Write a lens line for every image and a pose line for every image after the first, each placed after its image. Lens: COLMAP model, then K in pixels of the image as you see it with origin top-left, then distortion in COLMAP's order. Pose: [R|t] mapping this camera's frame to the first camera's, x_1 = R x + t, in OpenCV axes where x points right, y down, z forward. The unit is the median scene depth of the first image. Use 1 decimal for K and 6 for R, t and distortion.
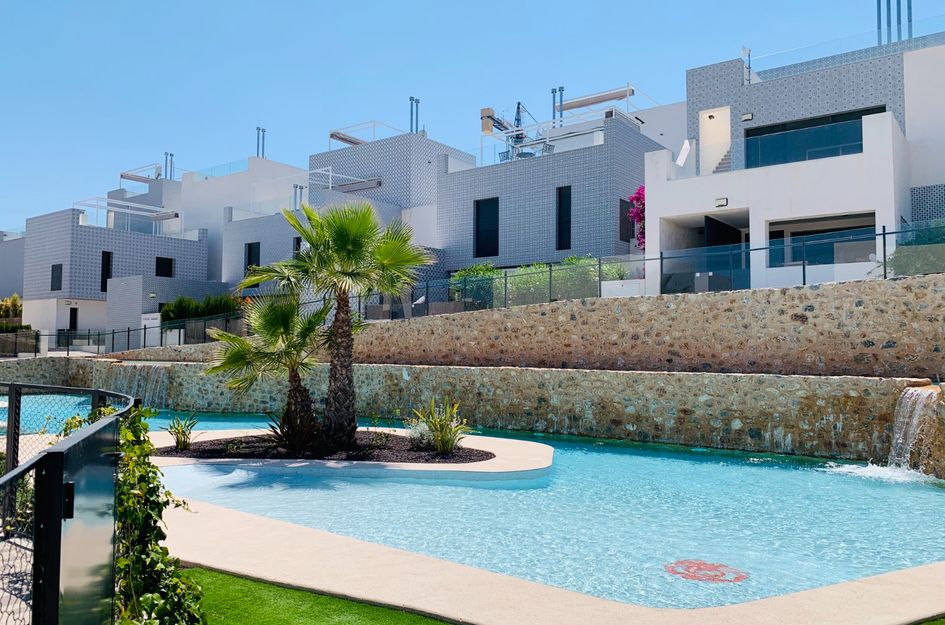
lens RADIAL K [[699.9, 0, 476.5], [0, 699.9, 307.6], [0, 0, 1]] dist [-0.005472, -0.007118]
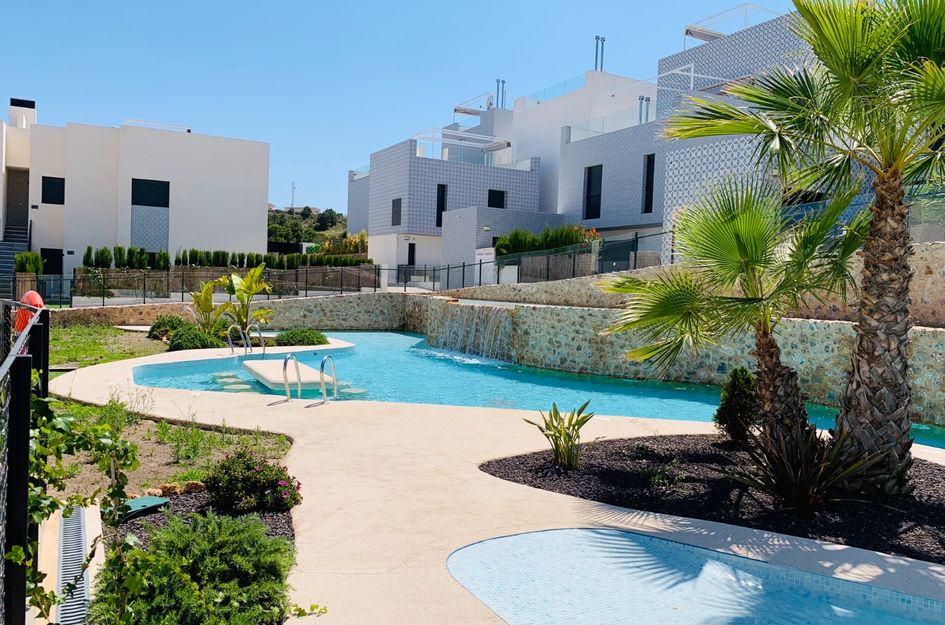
lens RADIAL K [[699.9, 0, 476.5], [0, 699.9, 307.6], [0, 0, 1]] dist [-0.005472, -0.007118]
pose [[0.906320, 0.040022, -0.420693, -0.087143], [-0.005822, 0.996593, 0.082266, 0.010641], [0.422552, -0.072110, 0.903465, 0.161863]]
